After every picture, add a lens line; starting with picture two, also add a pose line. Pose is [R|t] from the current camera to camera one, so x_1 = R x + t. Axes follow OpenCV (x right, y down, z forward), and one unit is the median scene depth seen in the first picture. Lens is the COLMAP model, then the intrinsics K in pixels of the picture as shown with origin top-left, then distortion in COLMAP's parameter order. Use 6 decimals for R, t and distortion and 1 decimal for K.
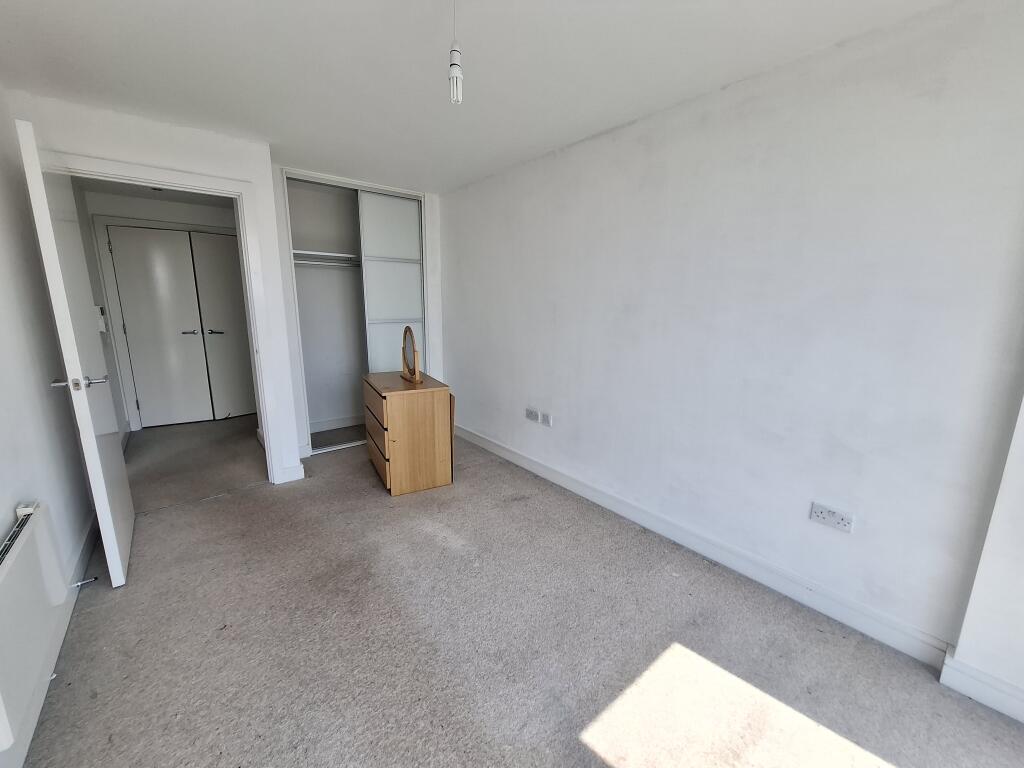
lens RADIAL K [[412.5, 0, 511.8], [0, 412.5, 386.7], [0, 0, 1]] dist [0.000380, 0.000014]
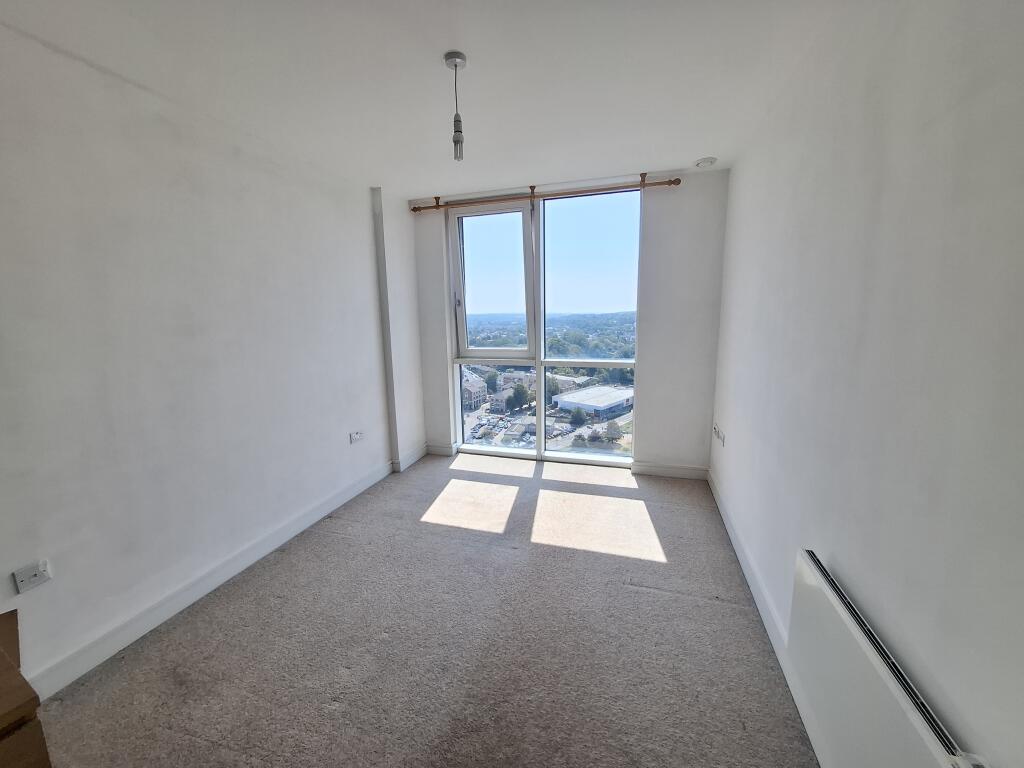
lens RADIAL K [[412.5, 0, 511.4], [0, 412.5, 377.5], [0, 0, 1]] dist [0.000380, 0.000014]
pose [[-0.561204, -0.130888, 0.817263, -1.011735], [0.180372, 0.944344, 0.275100, -0.289021], [-0.807785, 0.301799, -0.506361, 1.274771]]
